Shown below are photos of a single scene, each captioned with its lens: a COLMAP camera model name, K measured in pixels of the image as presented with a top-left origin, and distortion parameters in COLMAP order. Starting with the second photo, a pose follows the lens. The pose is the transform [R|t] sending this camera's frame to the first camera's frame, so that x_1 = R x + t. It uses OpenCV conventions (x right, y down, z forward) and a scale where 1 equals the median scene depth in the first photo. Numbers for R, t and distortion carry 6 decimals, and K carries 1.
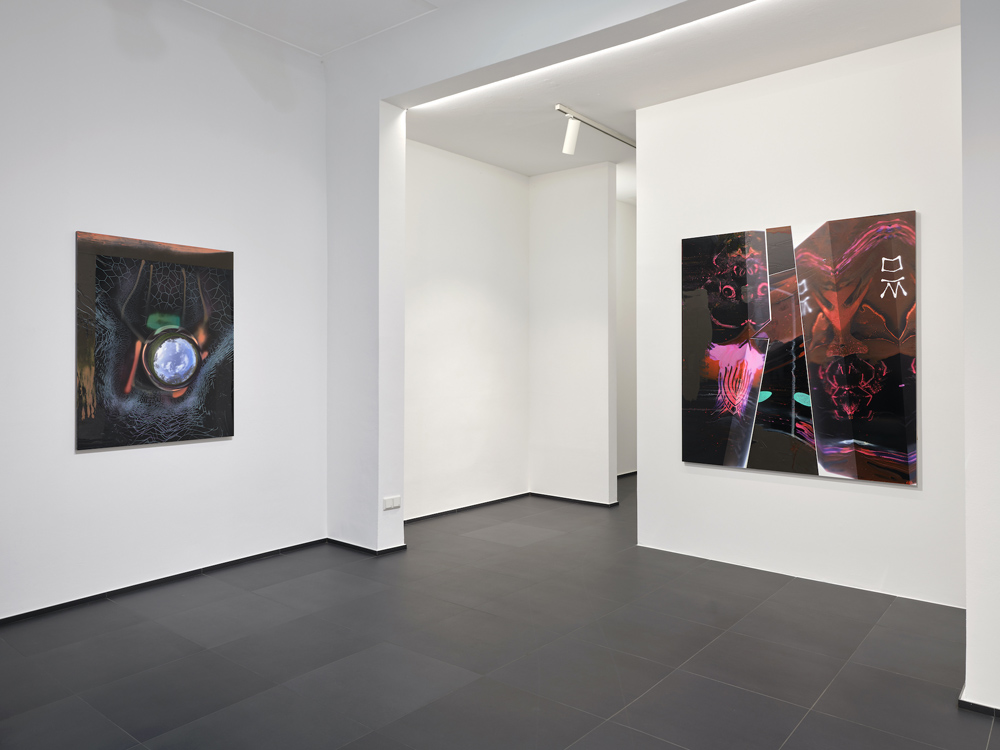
lens RADIAL K [[697.7, 0, 500.2], [0, 697.7, 360.4], [0, 0, 1]] dist [0.032614, -0.000903]
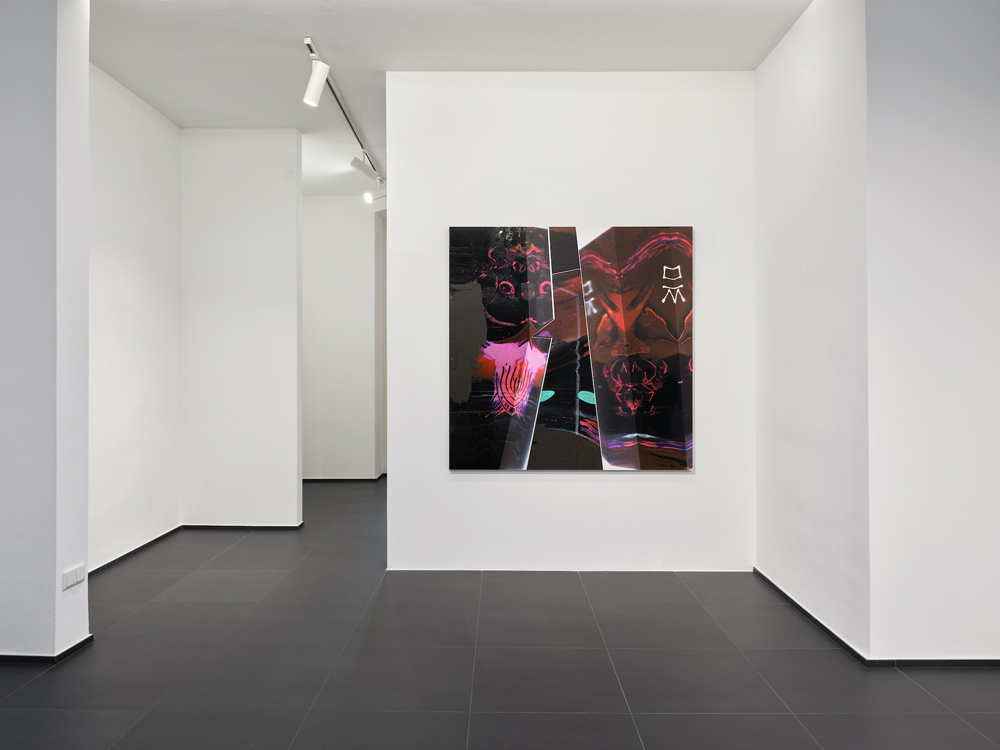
lens RADIAL K [[697.7, 0, 500.2], [0, 697.7, 360.4], [0, 0, 1]] dist [0.032614, -0.000903]
pose [[0.768061, -0.004951, 0.640357, -0.319282], [0.000389, 0.999974, 0.007265, -0.006220], [-0.640376, -0.005330, 0.768043, 0.295801]]
